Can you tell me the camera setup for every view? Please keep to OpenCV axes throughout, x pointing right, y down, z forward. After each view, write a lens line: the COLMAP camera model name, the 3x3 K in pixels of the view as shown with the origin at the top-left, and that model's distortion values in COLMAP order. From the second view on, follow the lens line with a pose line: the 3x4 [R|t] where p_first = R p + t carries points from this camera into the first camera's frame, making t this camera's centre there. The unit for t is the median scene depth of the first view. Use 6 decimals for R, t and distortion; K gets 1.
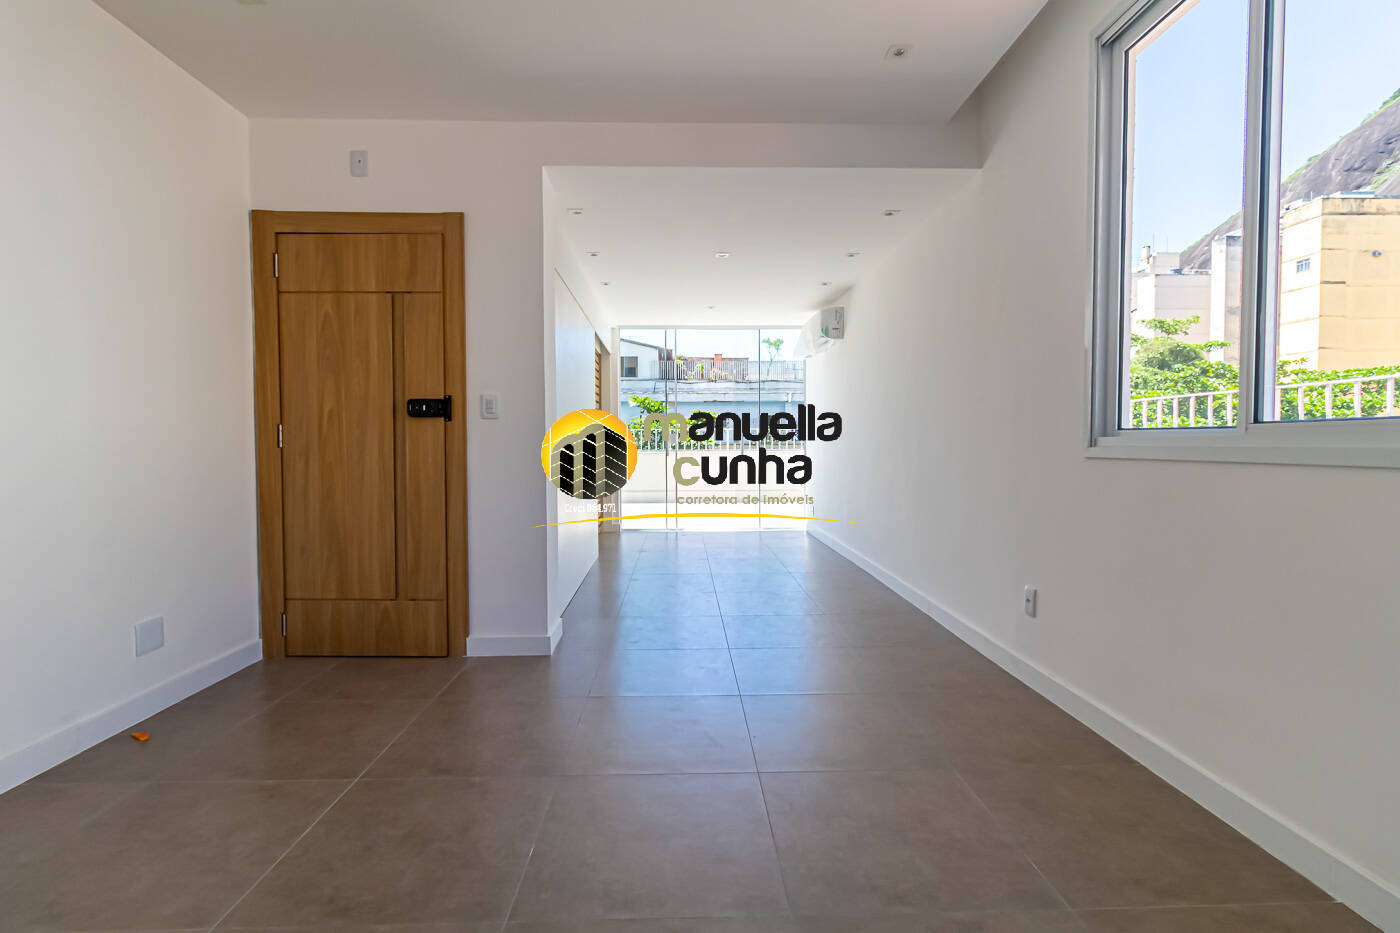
lens RADIAL K [[654.5, 0, 703.9], [0, 654.5, 465.7], [0, 0, 1]] dist [0.001607, 0.001068]
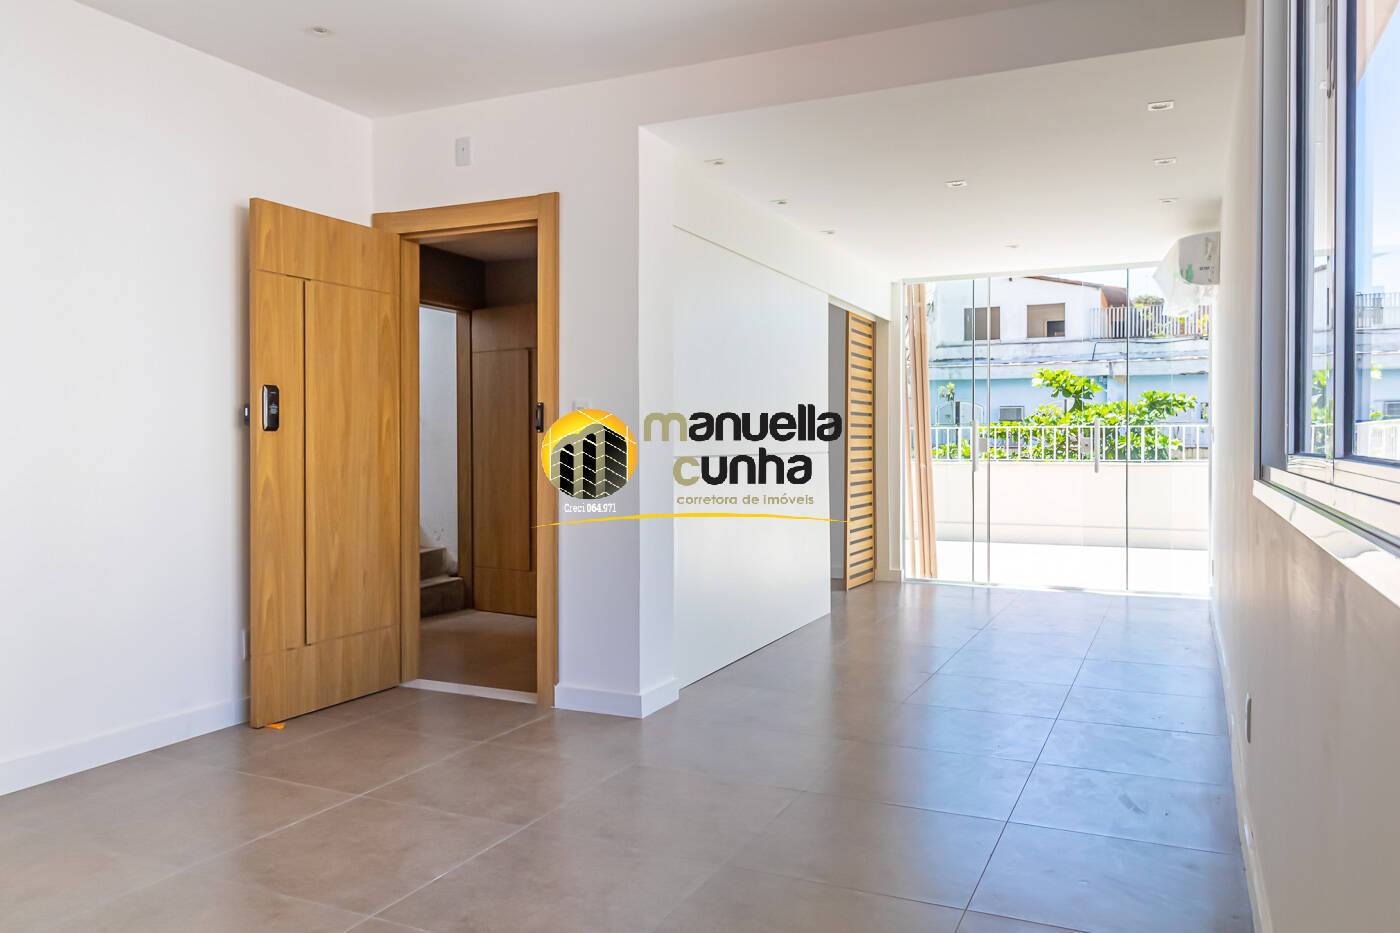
lens RADIAL K [[1035.5, 0, 699.3], [0, 1035.5, 456.2], [0, 0, 1]] dist [0.002566, 0.006628]
pose [[0.892080, 0.009226, -0.451784, 0.419532], [-0.018890, 0.999679, -0.016883, -0.017809], [0.451483, 0.023595, 0.891968, -0.129244]]
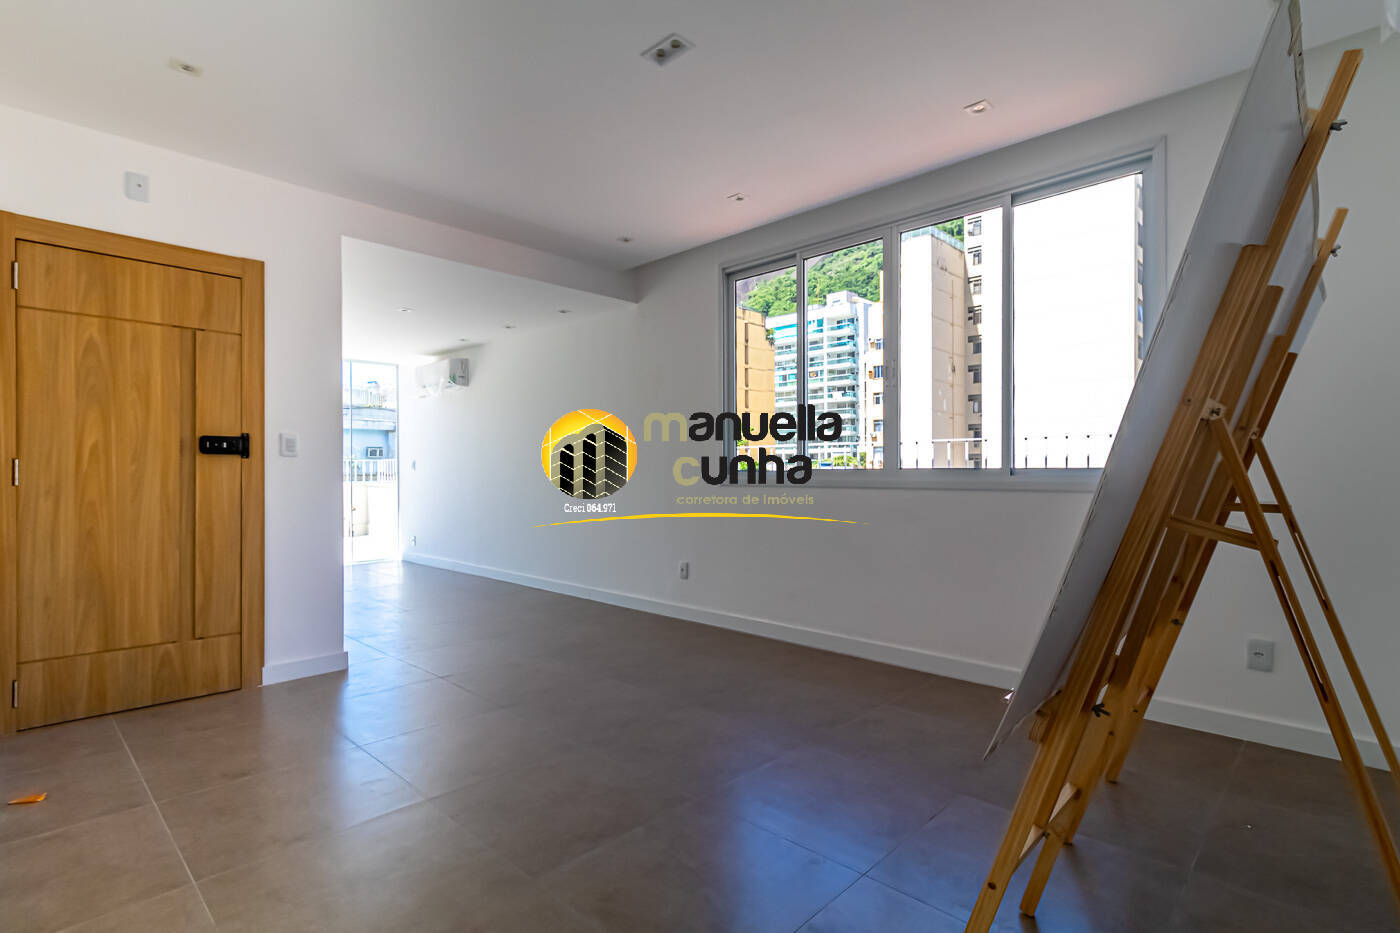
lens RADIAL K [[668.3, 0, 707.9], [0, 668.3, 476.2], [0, 0, 1]] dist [0.003026, 0.000785]
pose [[0.709833, -0.001811, 0.704368, -0.615739], [0.022386, 0.999550, -0.019990, -0.002216], [-0.704014, 0.029958, 0.709554, -0.261301]]
